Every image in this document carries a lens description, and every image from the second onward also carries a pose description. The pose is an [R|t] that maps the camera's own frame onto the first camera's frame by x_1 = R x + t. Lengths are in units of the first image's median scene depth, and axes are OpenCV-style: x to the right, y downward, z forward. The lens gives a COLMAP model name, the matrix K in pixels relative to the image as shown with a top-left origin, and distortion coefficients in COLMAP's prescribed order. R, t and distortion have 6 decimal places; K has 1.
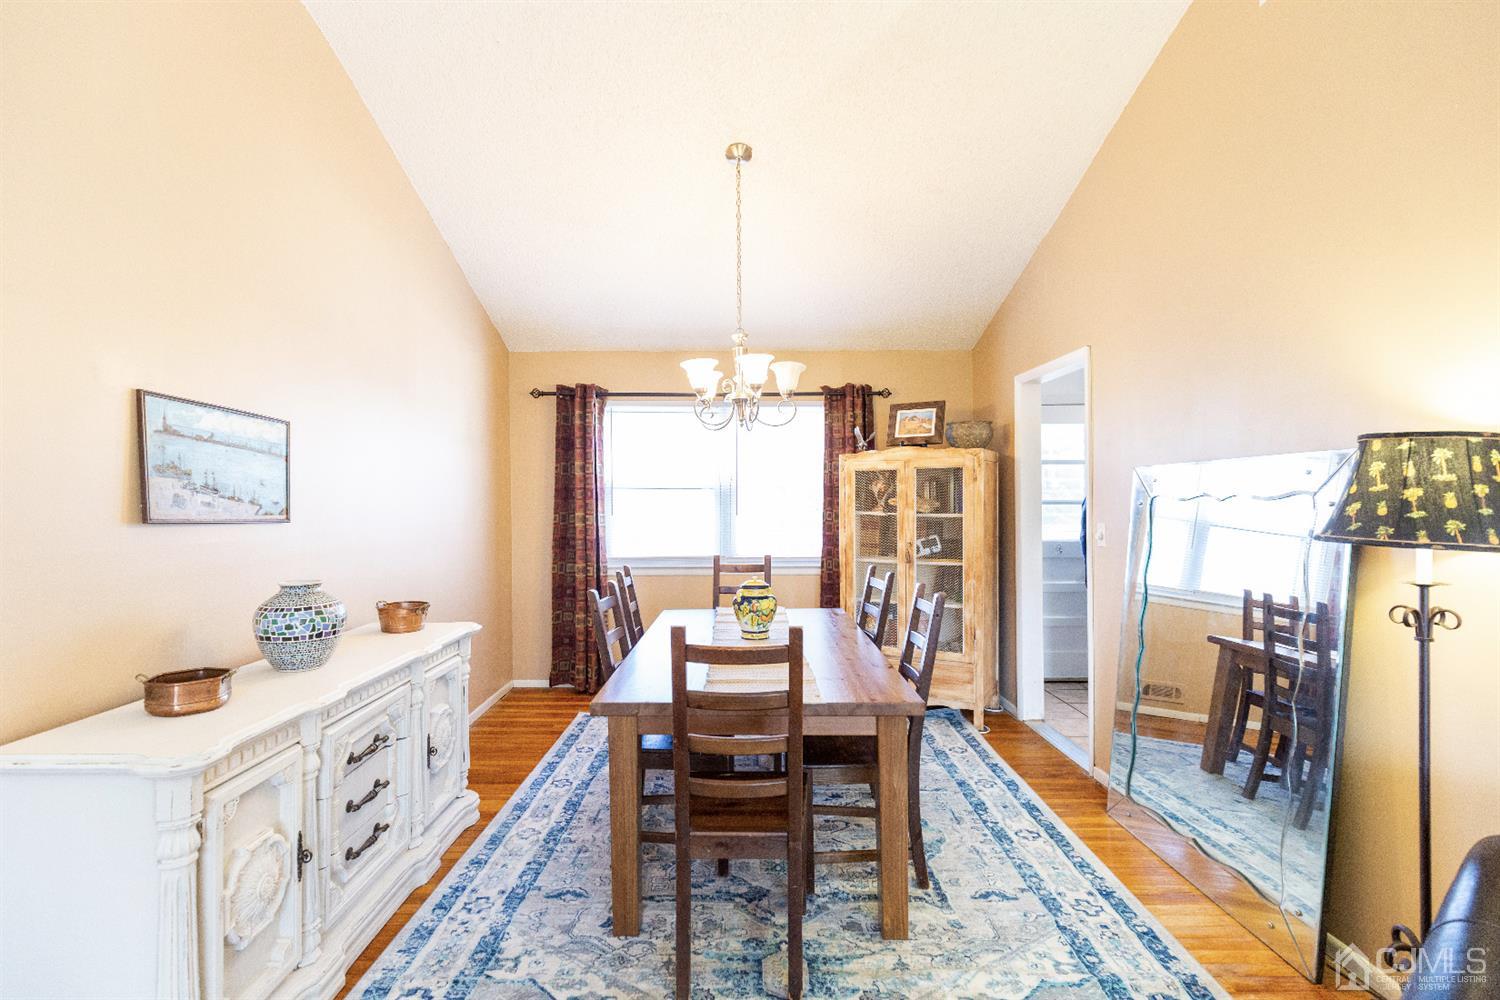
lens RADIAL K [[702.2, 0, 747.0], [0, 702.2, 503.8], [0, 0, 1]] dist [0.004979, -0.000951]
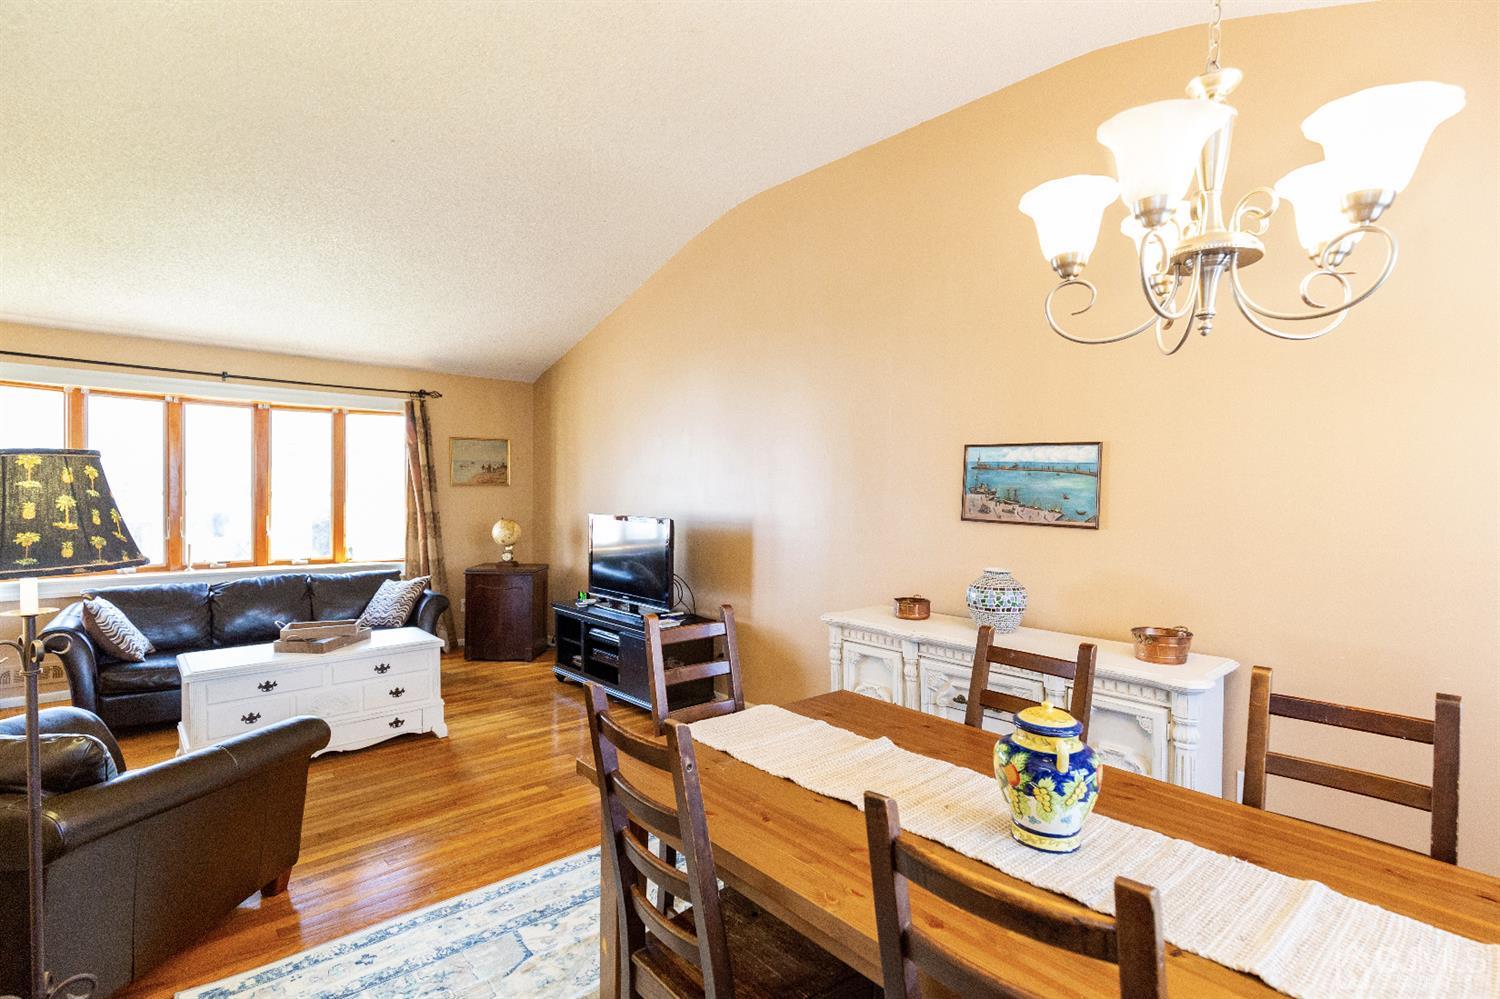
lens RADIAL K [[702.2, 0, 742.2], [0, 702.2, 508.1], [0, 0, 1]] dist [0.004979, -0.000951]
pose [[-0.756312, 0.017496, -0.653977, 0.369647], [-0.002780, 0.999547, 0.029956, -0.027766], [0.654205, 0.024474, -0.755921, 1.001658]]
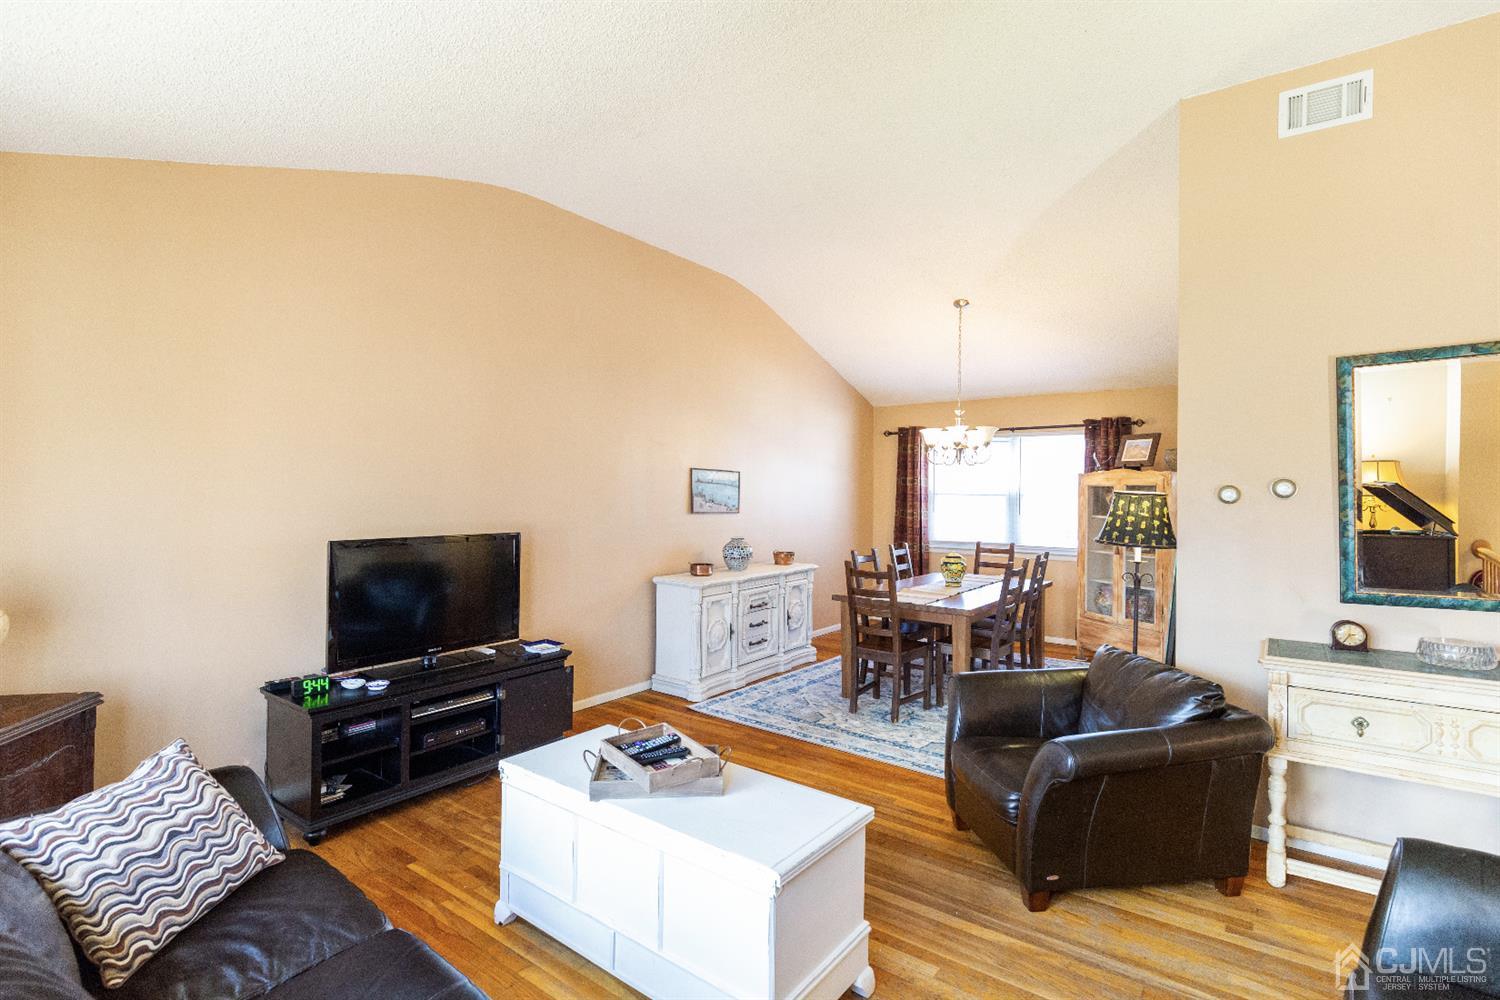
lens RADIAL K [[702.2, 0, 749.3], [0, 702.2, 494.5], [0, 0, 1]] dist [0.004979, -0.000951]
pose [[0.791844, 0.014891, -0.610542, 0.574016], [-0.012888, 0.999888, 0.007673, -0.039019], [0.610588, 0.001792, 0.791946, -0.601197]]
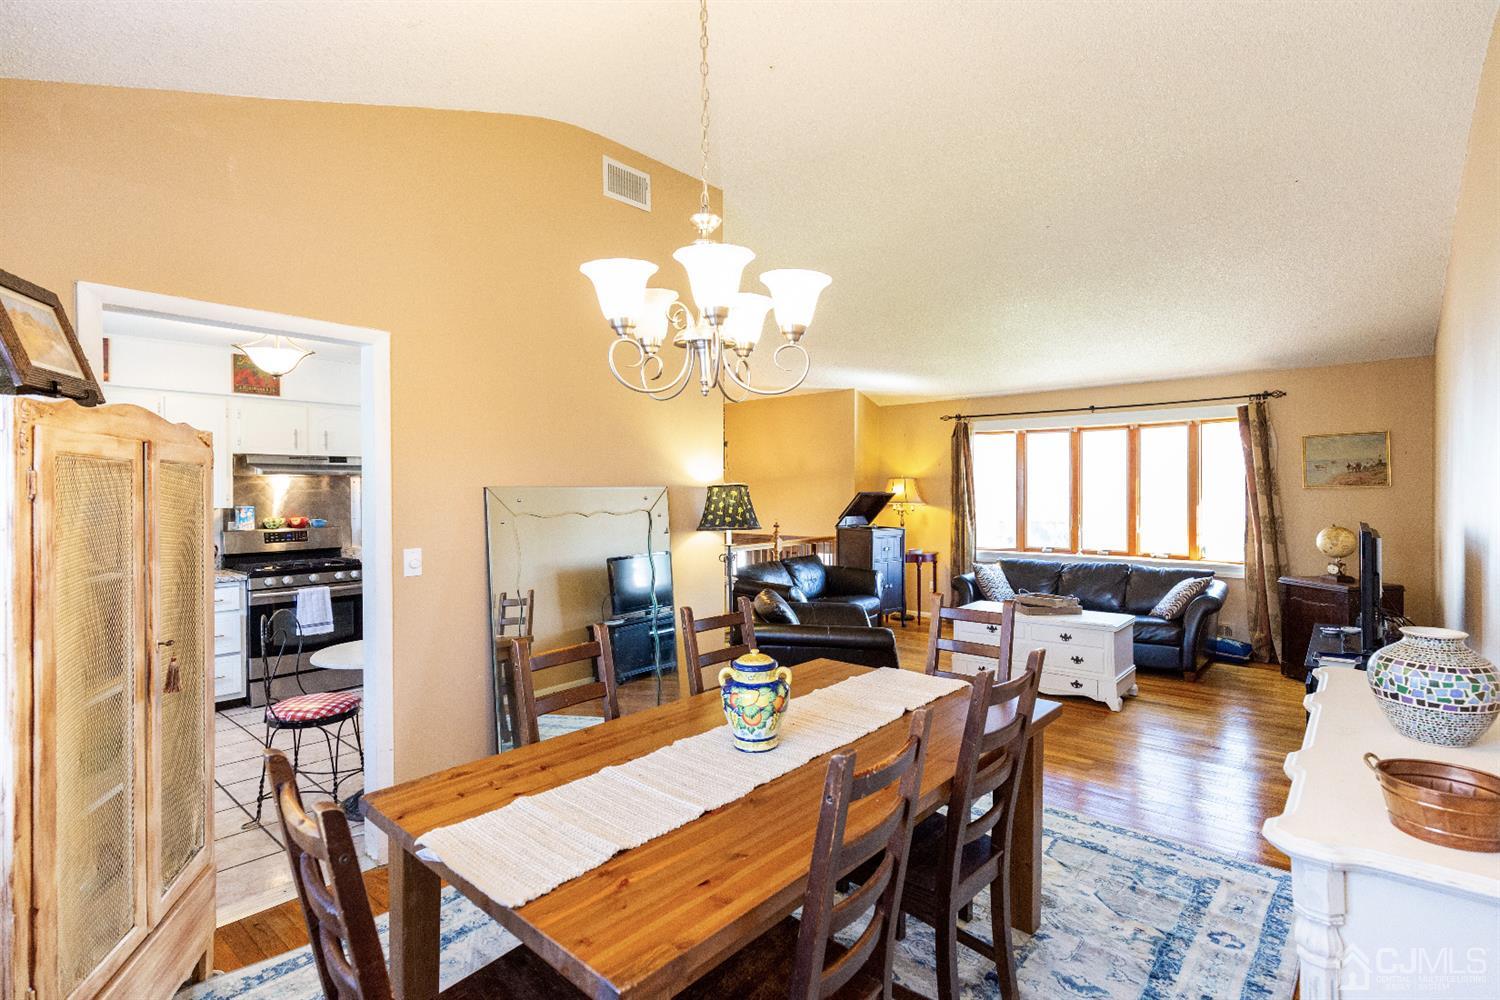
lens RADIAL K [[702.2, 0, 775.9], [0, 702.2, 508.0], [0, 0, 1]] dist [0.004979, -0.000951]
pose [[-0.760349, -0.000287, 0.649515, -0.325567], [0.014860, 0.999730, 0.017838, -0.030502], [-0.649345, 0.023216, -0.760140, 1.212142]]
